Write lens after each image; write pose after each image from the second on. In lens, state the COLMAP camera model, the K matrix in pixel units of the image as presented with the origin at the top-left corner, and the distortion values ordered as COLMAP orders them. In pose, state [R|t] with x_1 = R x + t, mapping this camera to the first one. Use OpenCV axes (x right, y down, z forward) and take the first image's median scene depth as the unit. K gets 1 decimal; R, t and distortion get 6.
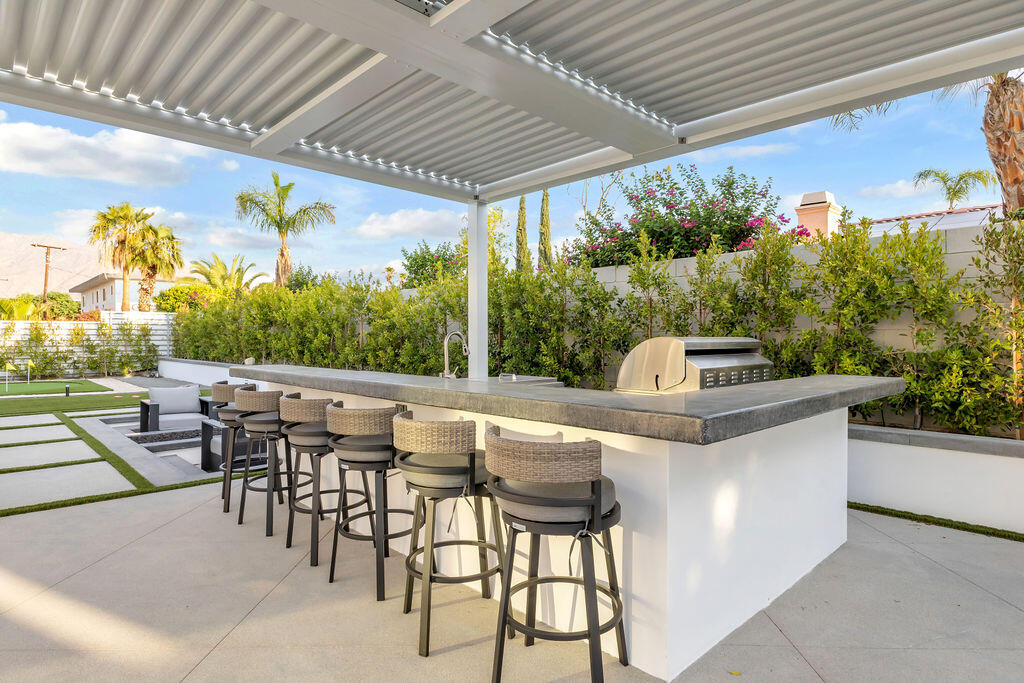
lens RADIAL K [[581.0, 0, 510.7], [0, 581.0, 342.6], [0, 0, 1]] dist [0.010646, -0.010919]
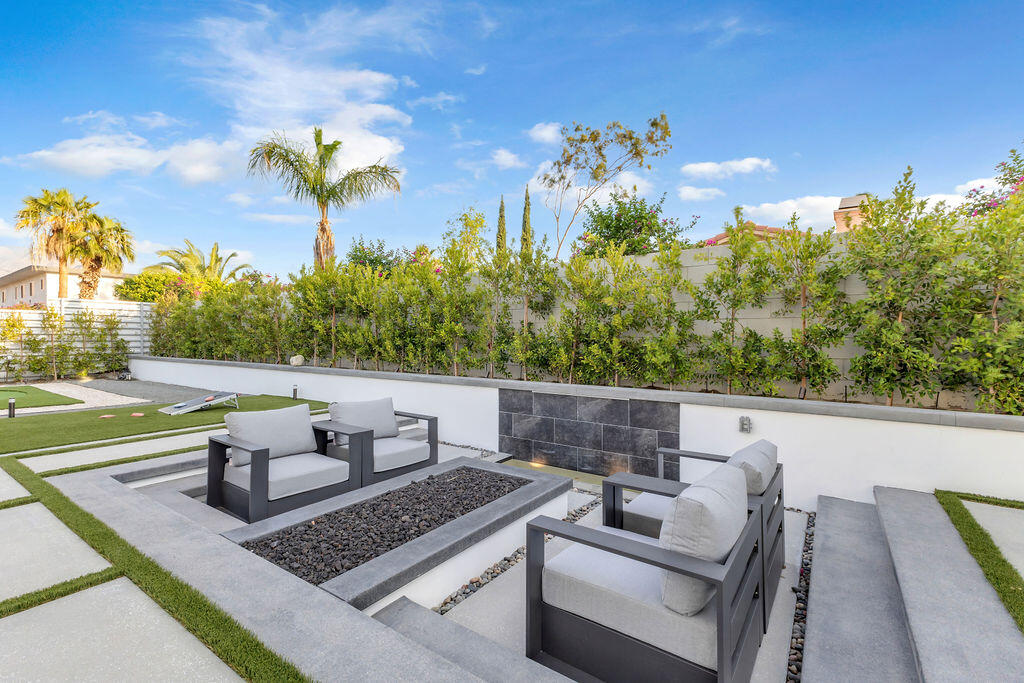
lens RADIAL K [[442.6, 0, 509.9], [0, 442.6, 342.4], [0, 0, 1]] dist [0.002648, -0.000498]
pose [[0.974885, -0.001319, 0.222707, -0.468609], [0.000287, 0.999989, 0.004668, 0.008021], [-0.222711, -0.004487, 0.974874, 0.569637]]
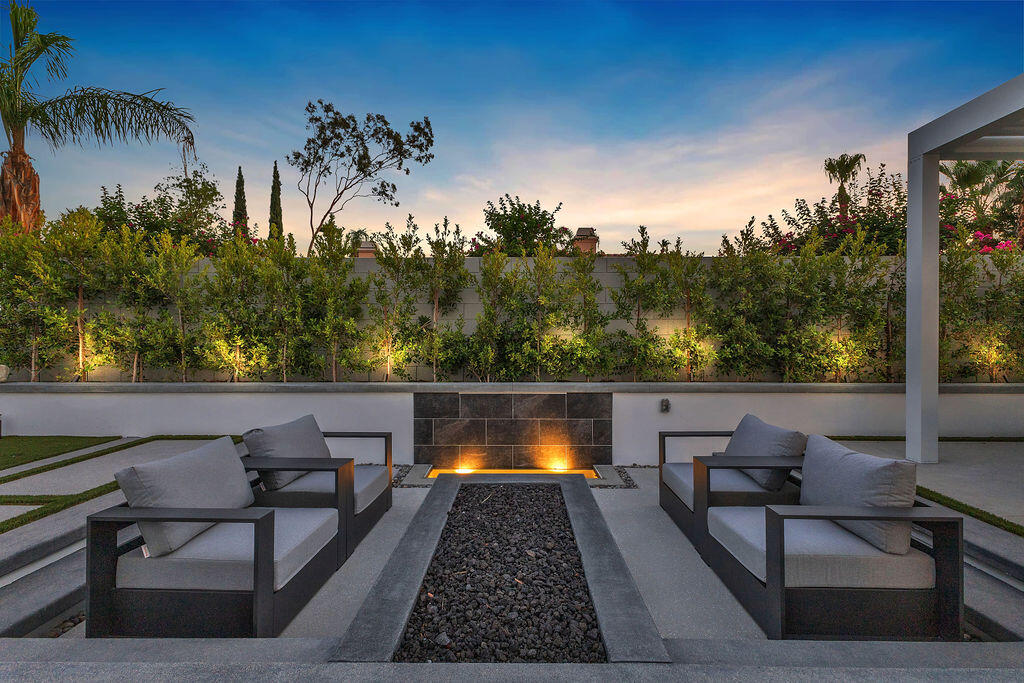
lens RADIAL K [[437.4, 0, 511.0], [0, 437.4, 339.5], [0, 0, 1]] dist [-0.001013, -0.000399]
pose [[0.691261, -0.006866, 0.722572, -0.591378], [0.004527, 0.999976, 0.005170, 0.007768], [-0.722591, -0.000303, 0.691276, 0.666583]]
